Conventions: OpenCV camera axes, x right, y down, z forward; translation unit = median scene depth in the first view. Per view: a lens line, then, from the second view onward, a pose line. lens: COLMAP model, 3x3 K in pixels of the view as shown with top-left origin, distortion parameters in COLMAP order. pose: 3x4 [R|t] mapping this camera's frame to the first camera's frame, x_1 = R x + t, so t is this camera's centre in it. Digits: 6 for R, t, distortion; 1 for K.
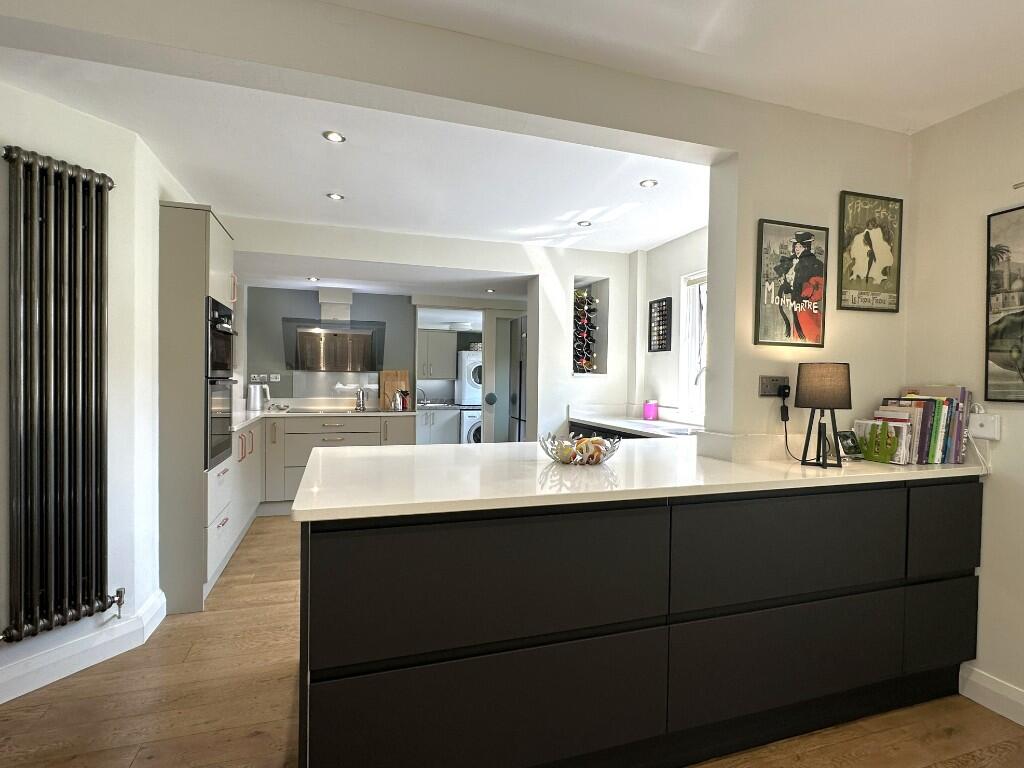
lens RADIAL K [[515.8, 0, 512.0], [0, 515.8, 384.0], [0, 0, 1]] dist [-0.001700, -0.000126]
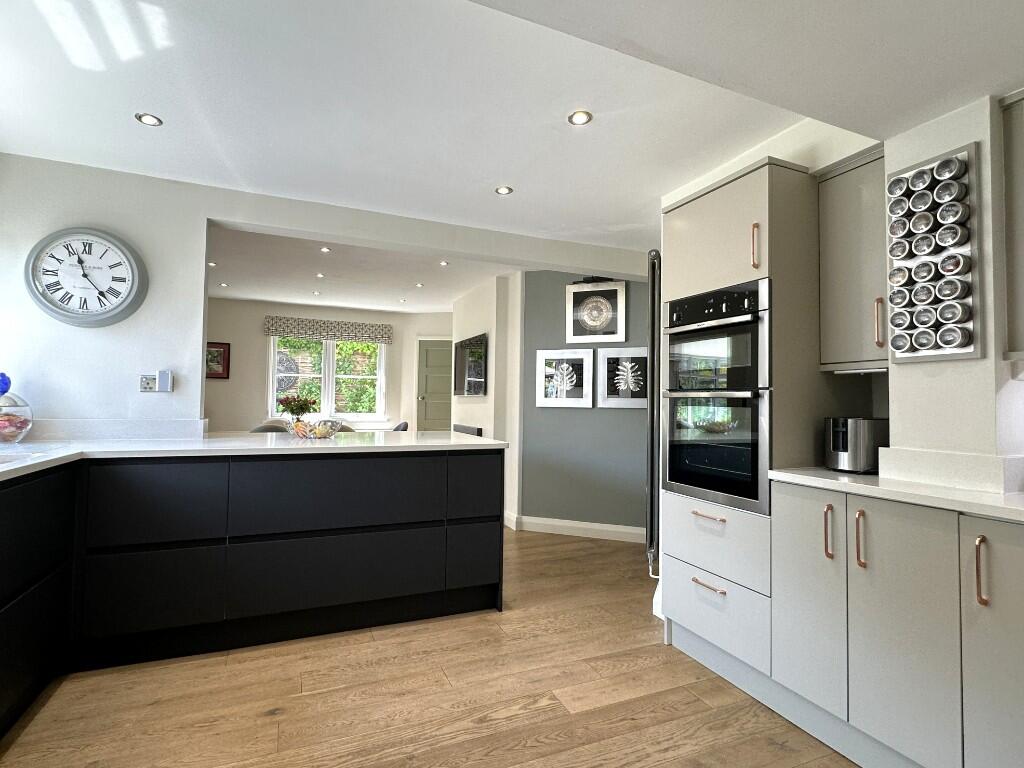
lens RADIAL K [[515.8, 0, 512.0], [0, 515.8, 384.0], [0, 0, 1]] dist [-0.001700, -0.000126]
pose [[-0.996005, -0.030594, -0.083895, -0.232399], [-0.029006, 0.999377, -0.020090, 0.006232], [0.084457, -0.017576, -0.996272, 1.849071]]
